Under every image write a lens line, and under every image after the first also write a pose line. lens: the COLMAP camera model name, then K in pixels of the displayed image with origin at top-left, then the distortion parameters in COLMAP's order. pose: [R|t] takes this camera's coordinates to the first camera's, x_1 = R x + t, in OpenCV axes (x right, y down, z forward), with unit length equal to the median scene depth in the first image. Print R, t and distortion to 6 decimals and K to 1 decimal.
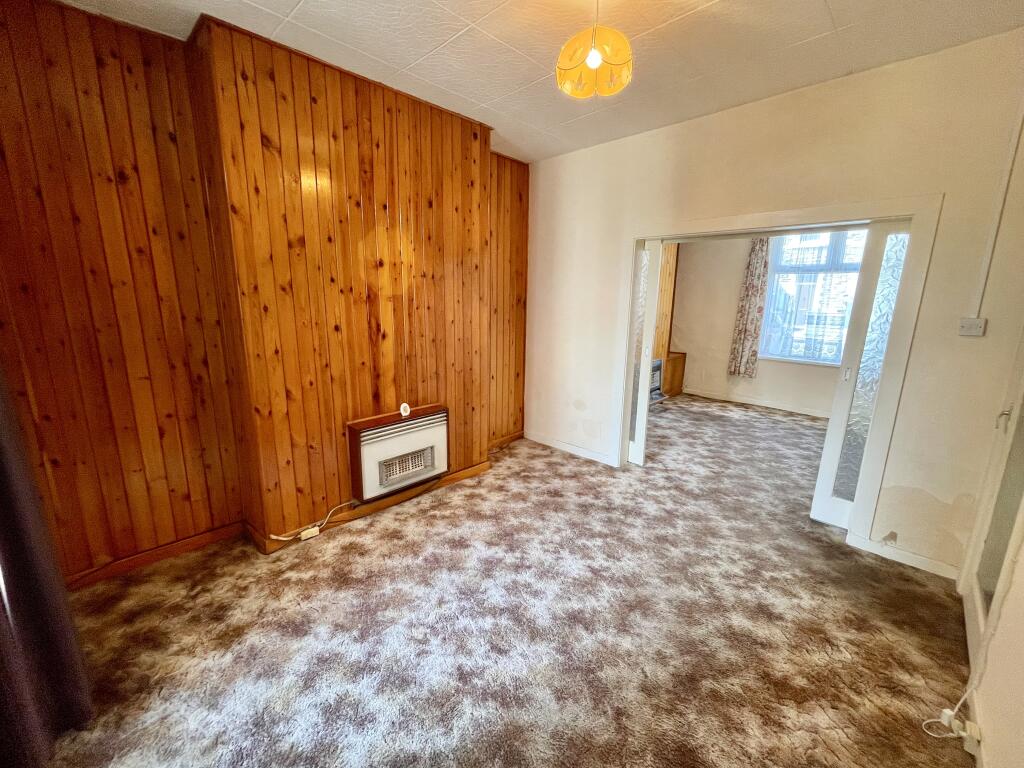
lens RADIAL K [[412.7, 0, 512.7], [0, 412.7, 377.9], [0, 0, 1]] dist [-0.005702, 0.001260]
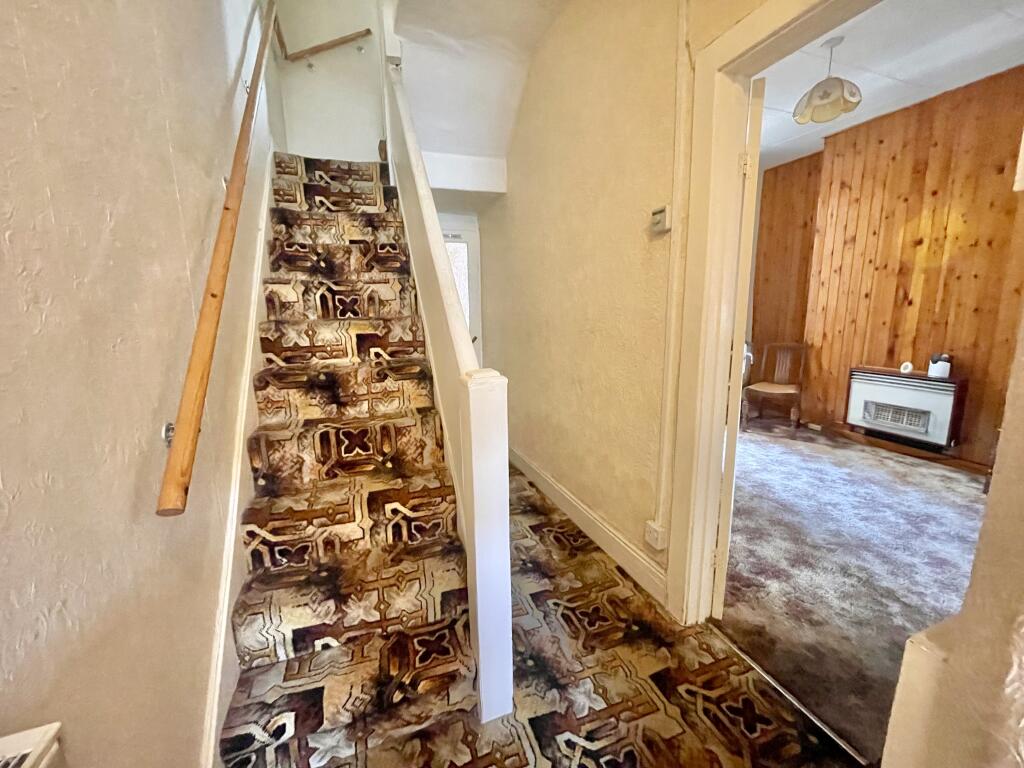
lens RADIAL K [[412.7, 0, 509.5], [0, 412.7, 381.2], [0, 0, 1]] dist [-0.005702, 0.001260]
pose [[-0.422941, 0.154526, -0.892884, 1.401968], [-0.169482, 0.954475, 0.245465, 0.021392], [0.890167, 0.255145, -0.377498, 0.514159]]
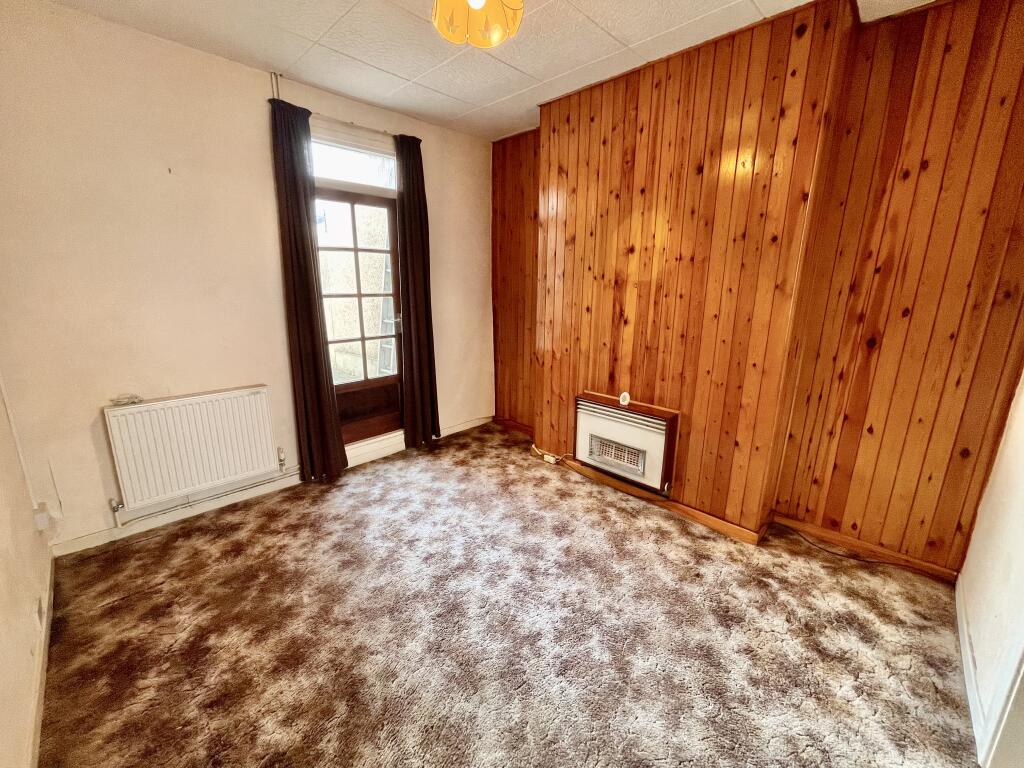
lens RADIAL K [[412.7, 0, 511.2], [0, 412.7, 380.1], [0, 0, 1]] dist [-0.005702, 0.001260]
pose [[0.001636, 0.224859, -0.974390, 0.775494], [-0.208429, 0.953068, 0.219588, -0.141733], [0.978036, 0.202732, 0.048427, 0.766594]]
